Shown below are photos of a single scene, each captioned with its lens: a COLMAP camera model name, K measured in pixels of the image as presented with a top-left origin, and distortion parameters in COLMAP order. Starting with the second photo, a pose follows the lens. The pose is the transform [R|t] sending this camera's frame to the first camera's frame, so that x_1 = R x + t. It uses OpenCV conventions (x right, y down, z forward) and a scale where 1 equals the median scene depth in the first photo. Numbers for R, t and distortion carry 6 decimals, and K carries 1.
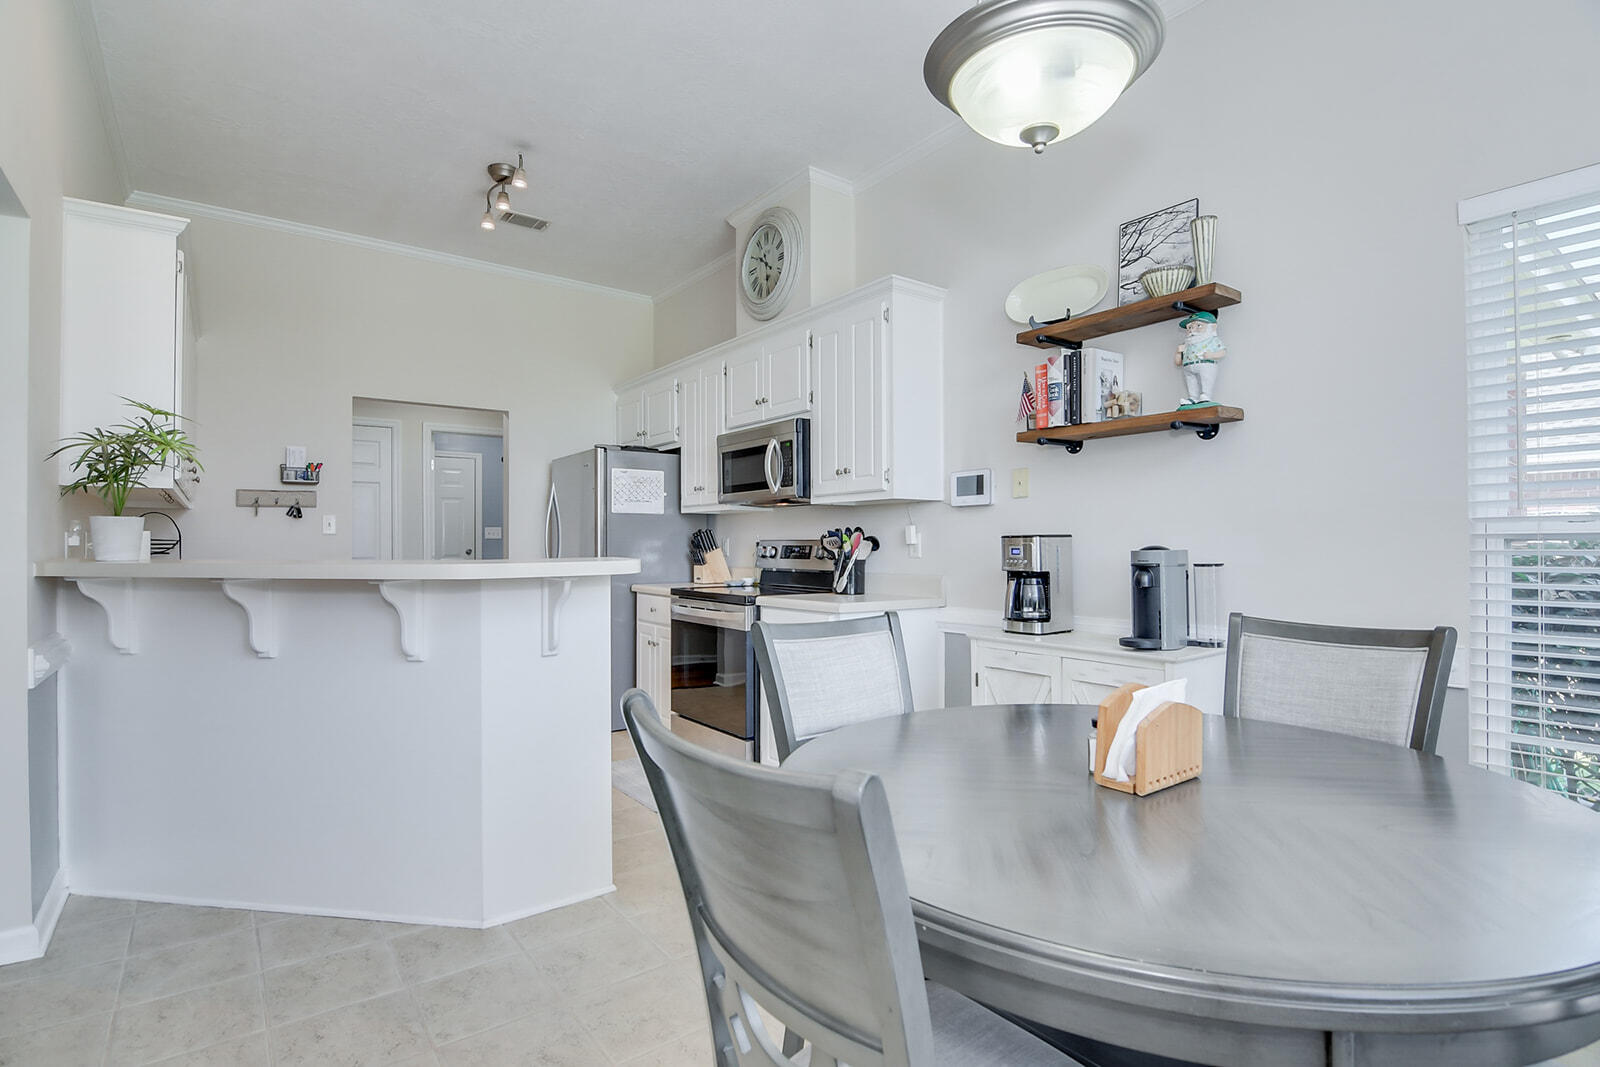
lens RADIAL K [[782.8, 0, 796.6], [0, 782.8, 537.9], [0, 0, 1]] dist [-0.003221, -0.000614]
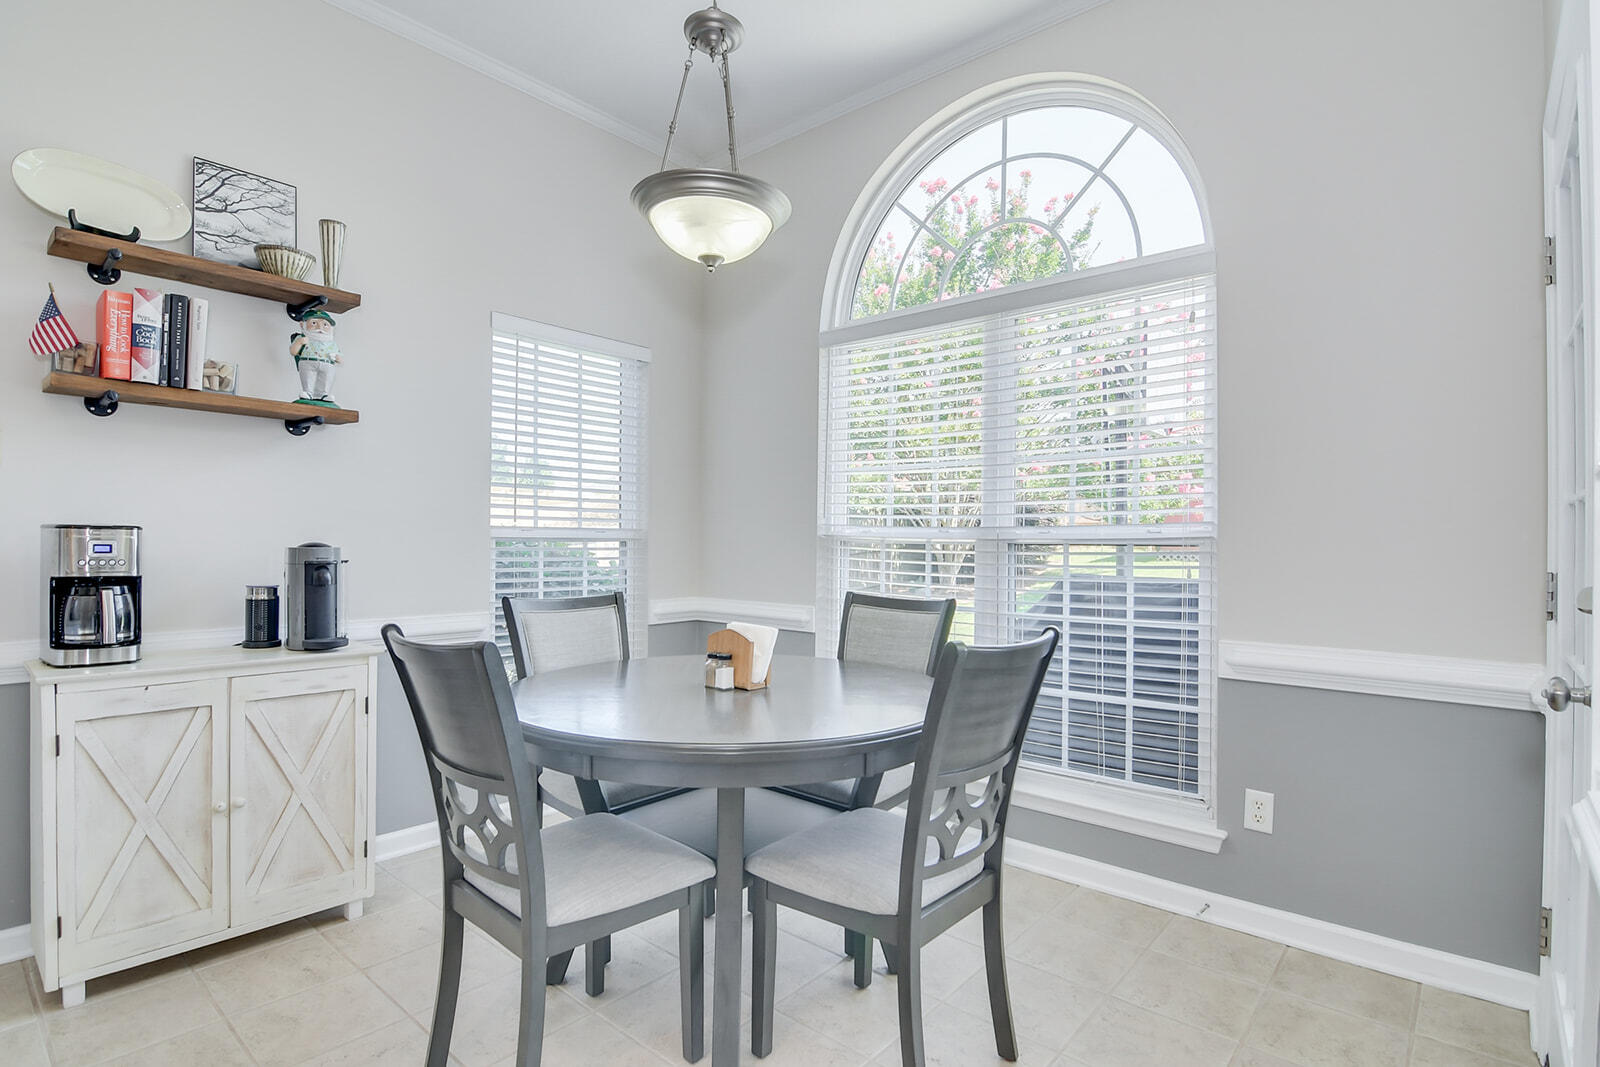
lens RADIAL K [[782.8, 0, 796.6], [0, 782.8, 537.9], [0, 0, 1]] dist [-0.003221, -0.000614]
pose [[-0.192009, 0.007529, 0.981364, -0.528093], [-0.014842, 0.999834, -0.010574, 0.005848], [-0.981281, -0.016596, -0.191865, 0.526020]]
